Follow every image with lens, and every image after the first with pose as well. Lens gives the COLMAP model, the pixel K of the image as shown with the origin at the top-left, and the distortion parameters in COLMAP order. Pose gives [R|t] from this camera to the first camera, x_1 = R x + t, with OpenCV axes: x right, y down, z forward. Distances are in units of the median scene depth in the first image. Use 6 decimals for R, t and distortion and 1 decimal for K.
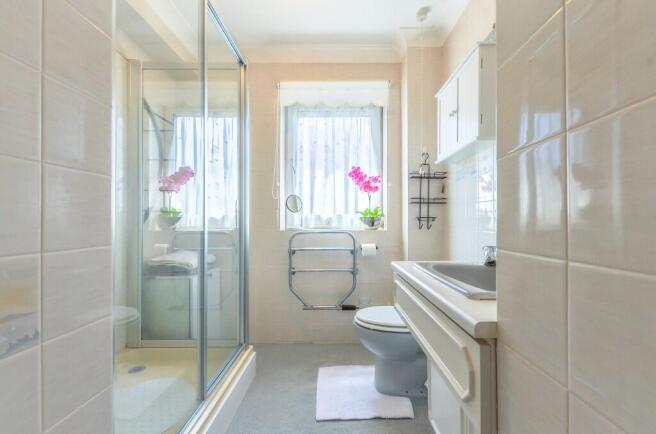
lens RADIAL K [[286.6, 0, 331.3], [0, 286.6, 219.7], [0, 0, 1]] dist [0.005046, -0.003129]
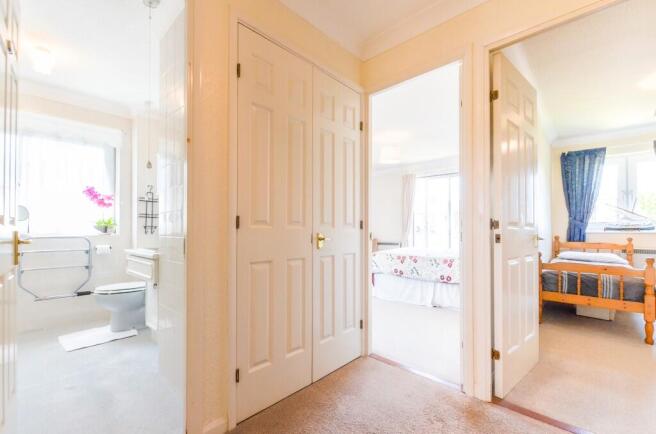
lens RADIAL K [[286.6, 0, 333.3], [0, 286.6, 228.1], [0, 0, 1]] dist [0.005046, -0.003129]
pose [[0.661163, 0.005533, 0.750222, -0.170102], [-0.008660, 0.999962, 0.000257, -0.007554], [-0.750192, -0.006667, 0.661186, -0.725378]]
